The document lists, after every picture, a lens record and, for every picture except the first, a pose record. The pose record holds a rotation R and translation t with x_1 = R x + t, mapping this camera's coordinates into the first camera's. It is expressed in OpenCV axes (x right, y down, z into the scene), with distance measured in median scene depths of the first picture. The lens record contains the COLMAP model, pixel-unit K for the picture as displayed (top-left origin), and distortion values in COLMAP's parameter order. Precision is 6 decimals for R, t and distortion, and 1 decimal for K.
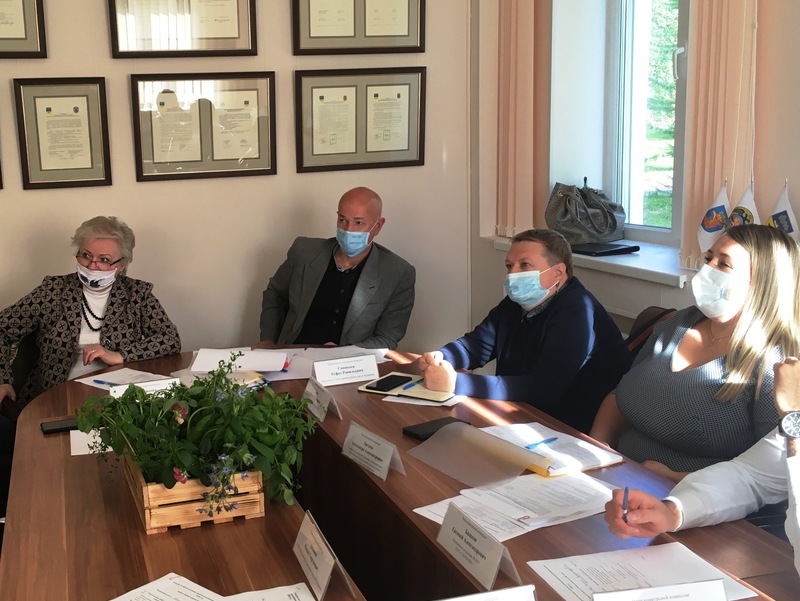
lens RADIAL K [[843.1, 0, 400.0], [0, 843.1, 300.5], [0, 0, 1]] dist [-0.021923, -0.018175]
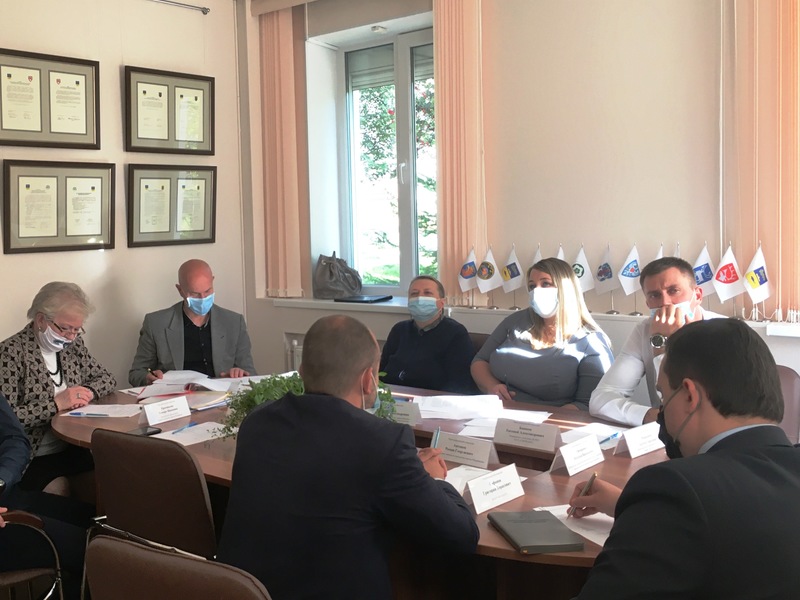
lens RADIAL K [[843.1, 0, 400.0], [0, 843.1, 300.0], [0, 0, 1]] dist [-0.021923, -0.018175]
pose [[0.811507, -0.034494, 0.583324, -0.514352], [0.102079, 0.991275, -0.083393, 0.061936], [-0.575357, 0.127219, 0.807948, -0.178110]]
